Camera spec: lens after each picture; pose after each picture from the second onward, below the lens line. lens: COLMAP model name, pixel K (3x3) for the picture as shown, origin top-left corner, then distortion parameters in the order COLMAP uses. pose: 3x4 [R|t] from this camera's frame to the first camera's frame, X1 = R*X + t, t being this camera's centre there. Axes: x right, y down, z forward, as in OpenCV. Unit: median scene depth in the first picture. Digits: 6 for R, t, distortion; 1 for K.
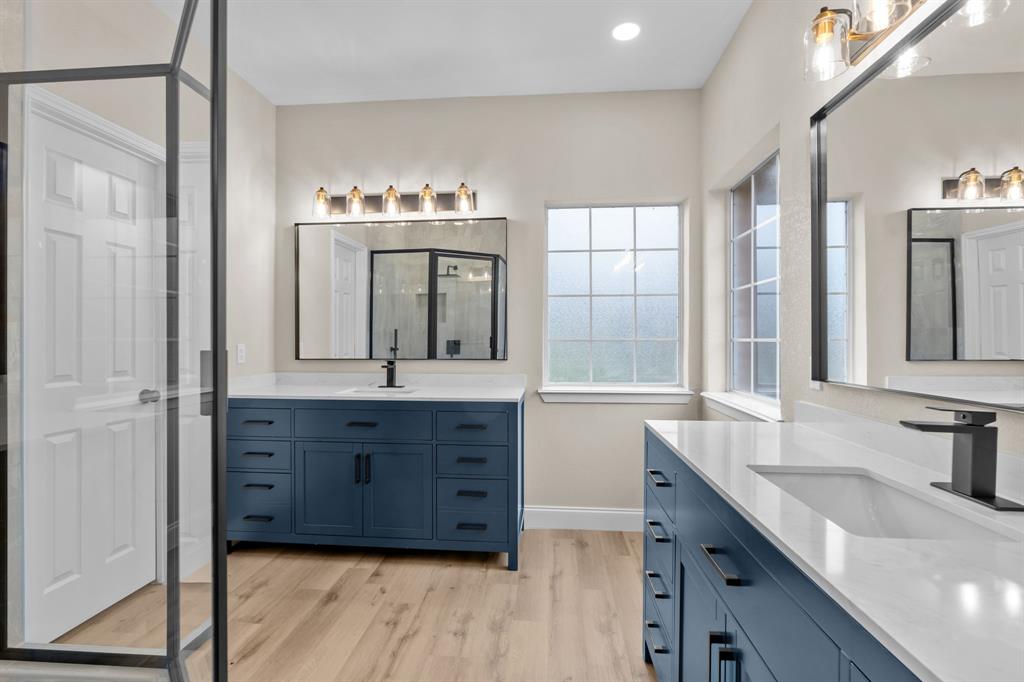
lens RADIAL K [[484.5, 0, 512.6], [0, 484.5, 335.1], [0, 0, 1]] dist [-0.000356, 0.000240]
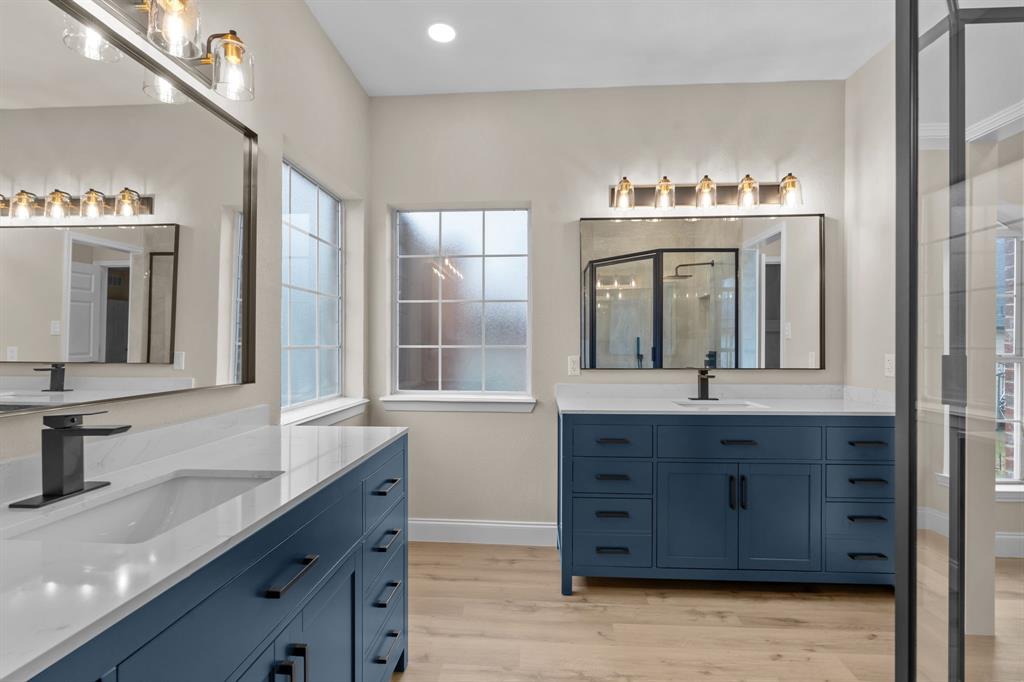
lens RADIAL K [[509.7, 0, 512.0], [0, 509.7, 341.0], [0, 0, 1]] dist [-0.000140, 0.000125]
pose [[0.999866, 0.008301, 0.014109, 0.431871], [-0.008261, 0.999962, -0.002941, -0.000104], [-0.014133, 0.002824, 0.999896, -0.042125]]
